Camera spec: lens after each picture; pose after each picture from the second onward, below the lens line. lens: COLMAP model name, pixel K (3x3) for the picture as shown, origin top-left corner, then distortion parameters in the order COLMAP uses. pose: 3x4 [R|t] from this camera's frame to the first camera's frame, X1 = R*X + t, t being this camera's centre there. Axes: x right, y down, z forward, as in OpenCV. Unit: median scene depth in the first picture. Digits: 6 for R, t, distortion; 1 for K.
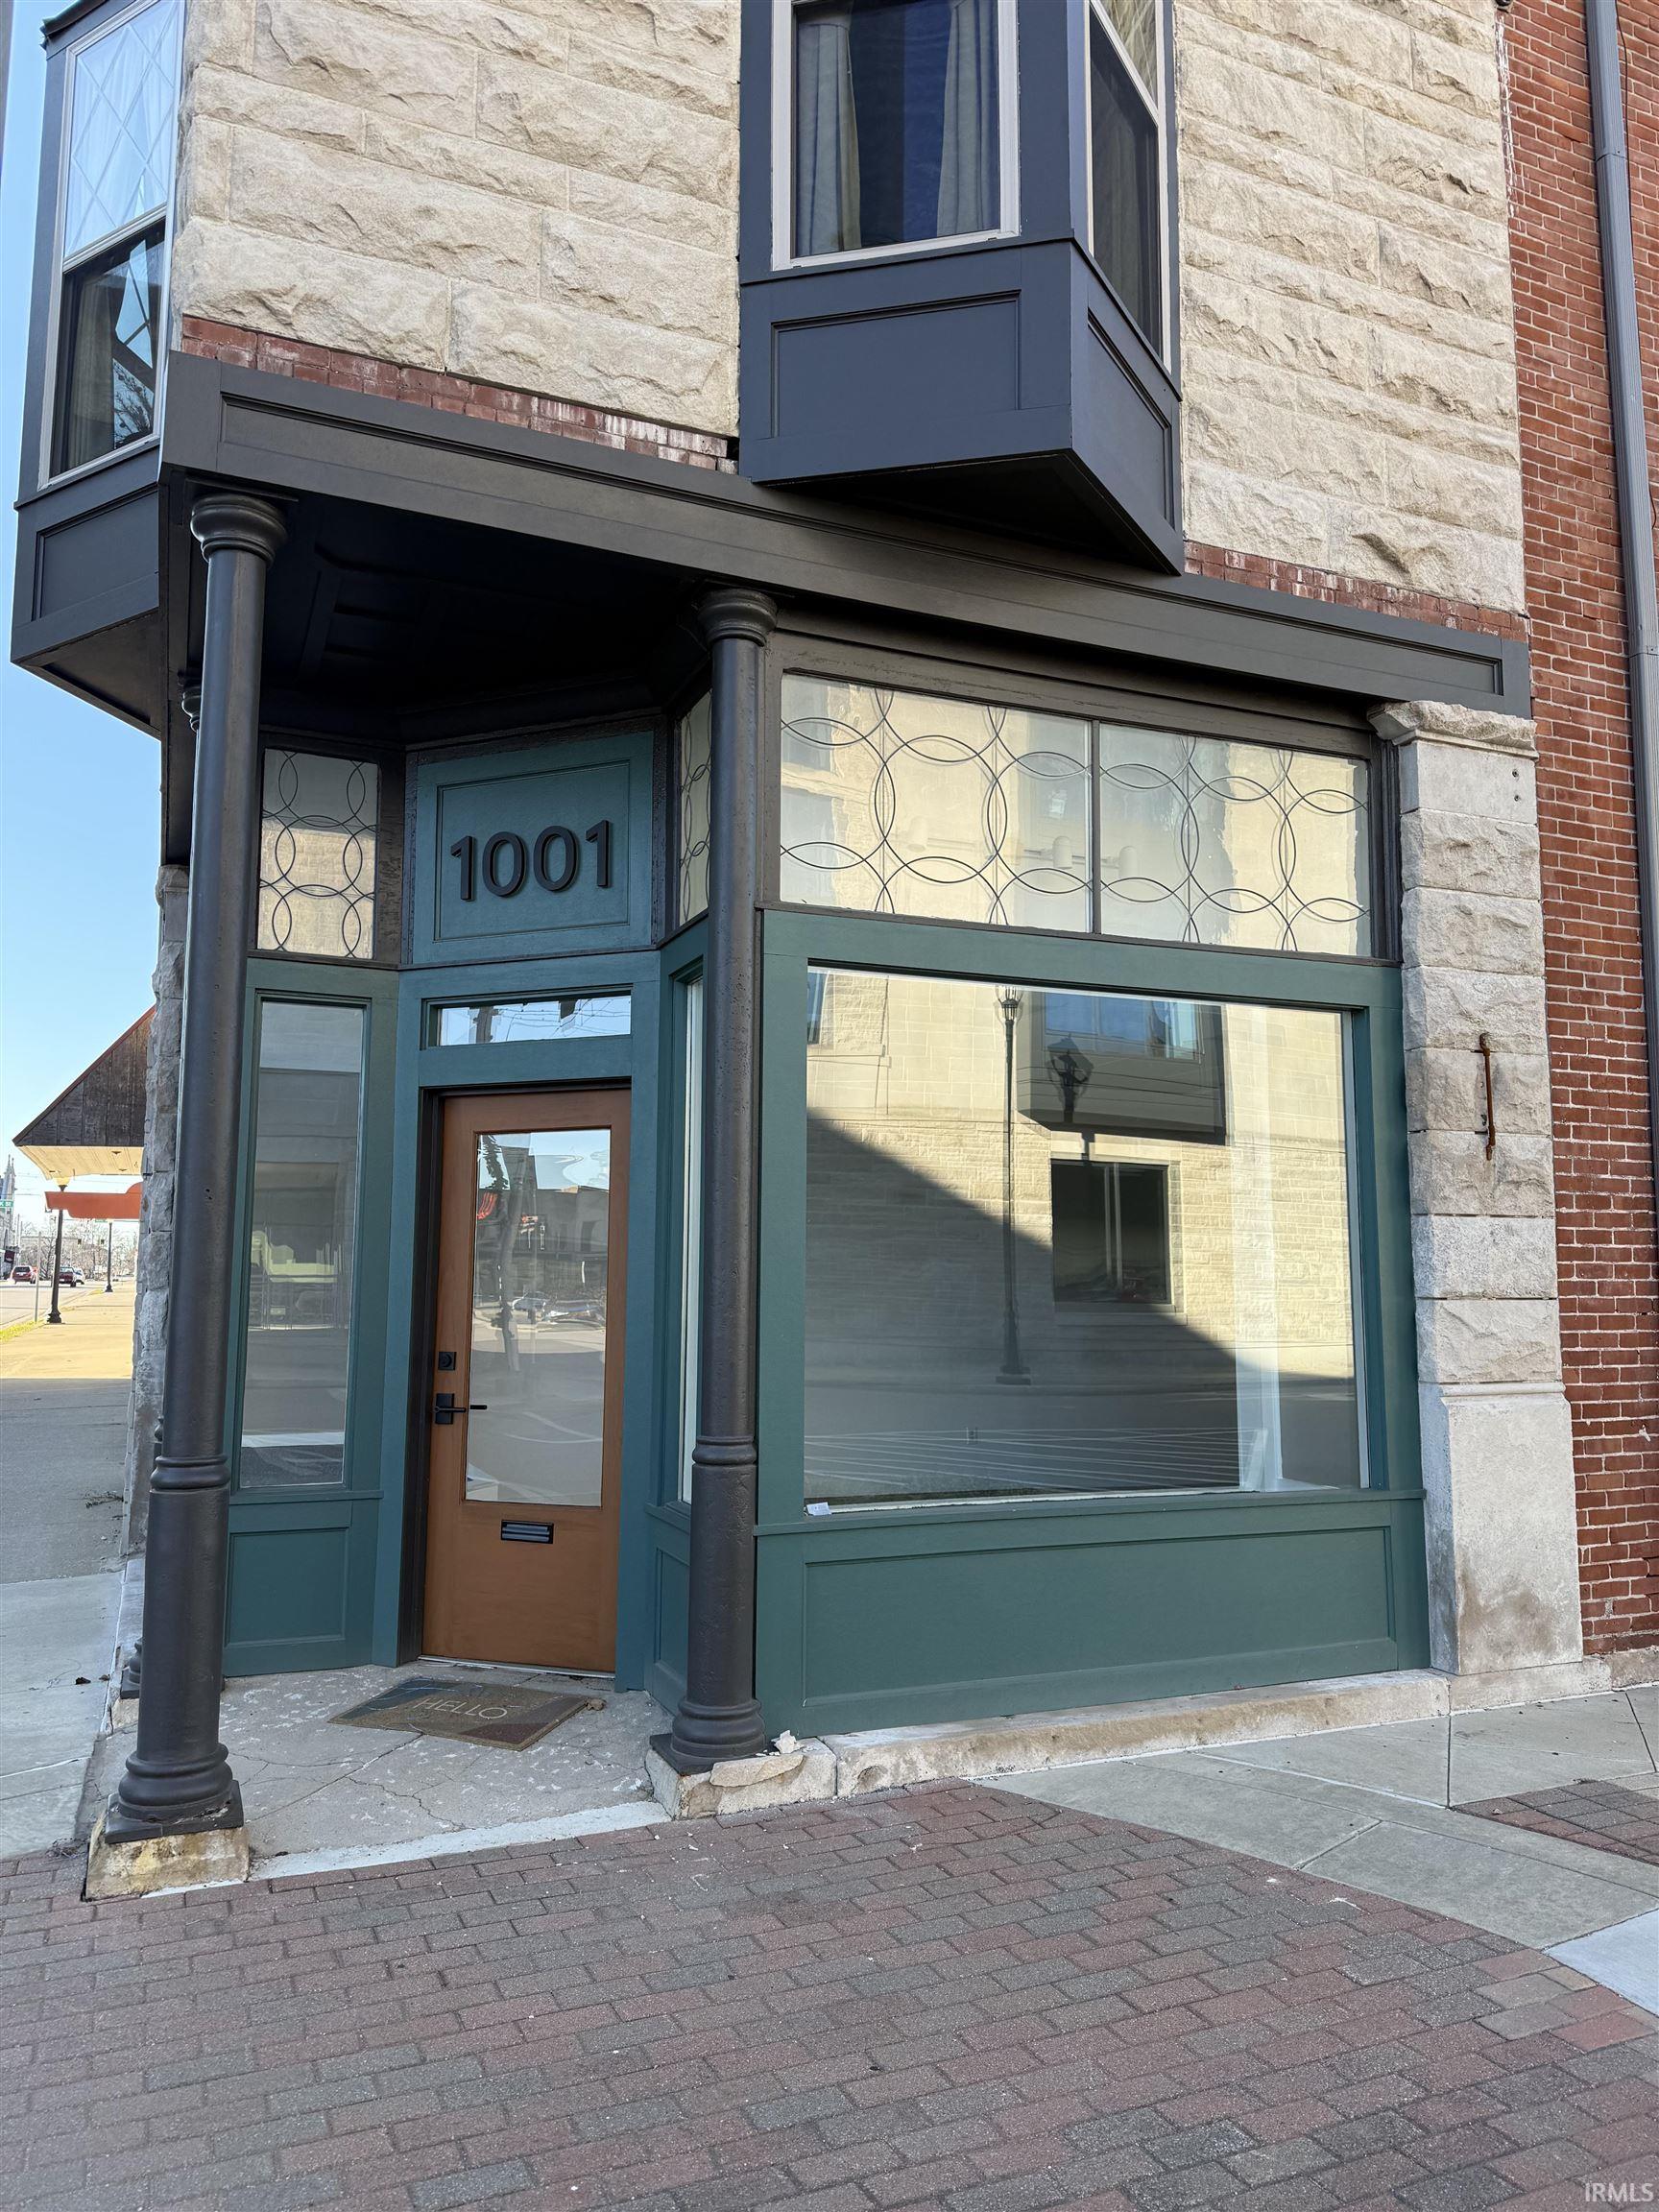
lens RADIAL K [[1559.2, 0, 828.7], [0, 1559.2, 1097.2], [0, 0, 1]] dist [0.006109, -0.017241]
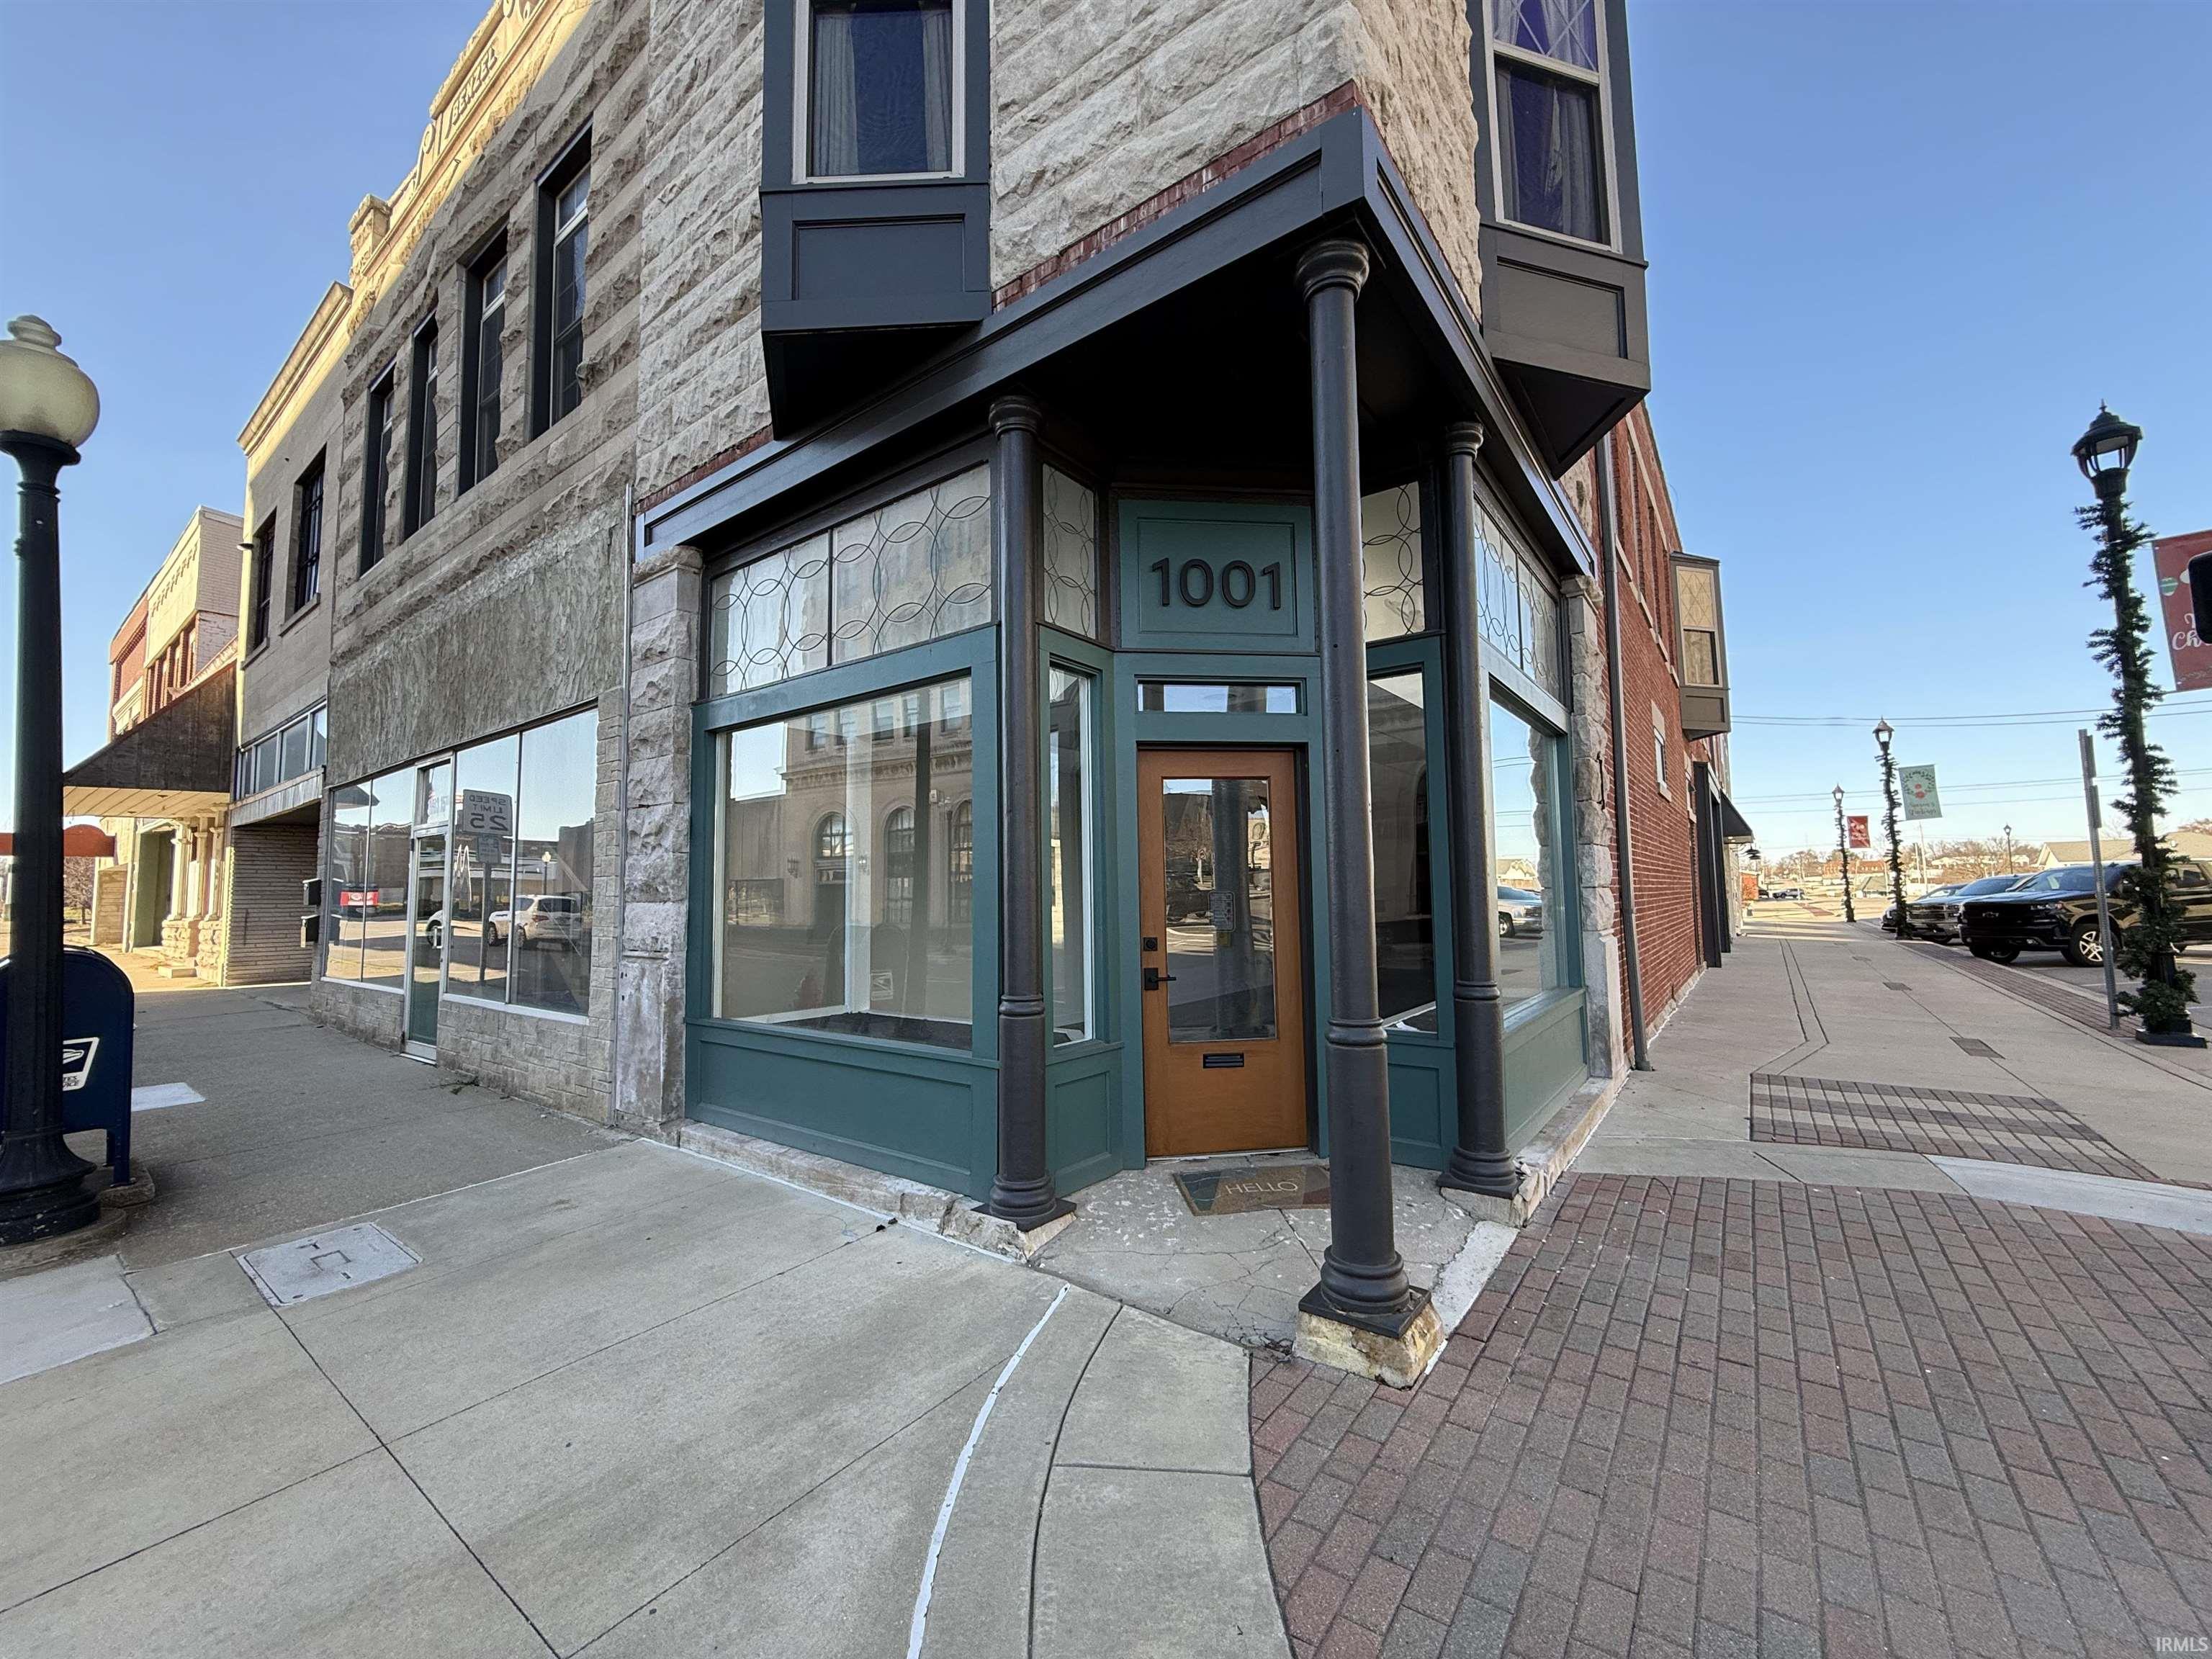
lens RADIAL K [[876.7, 0, 1102.1], [0, 876.7, 839.7], [0, 0, 1]] dist [-0.004343, -0.000297]
pose [[0.868226, 0.012770, 0.496005, -0.668944], [-0.039636, 0.998259, 0.043679, 0.046843], [-0.494583, -0.057583, 0.867221, 0.363836]]
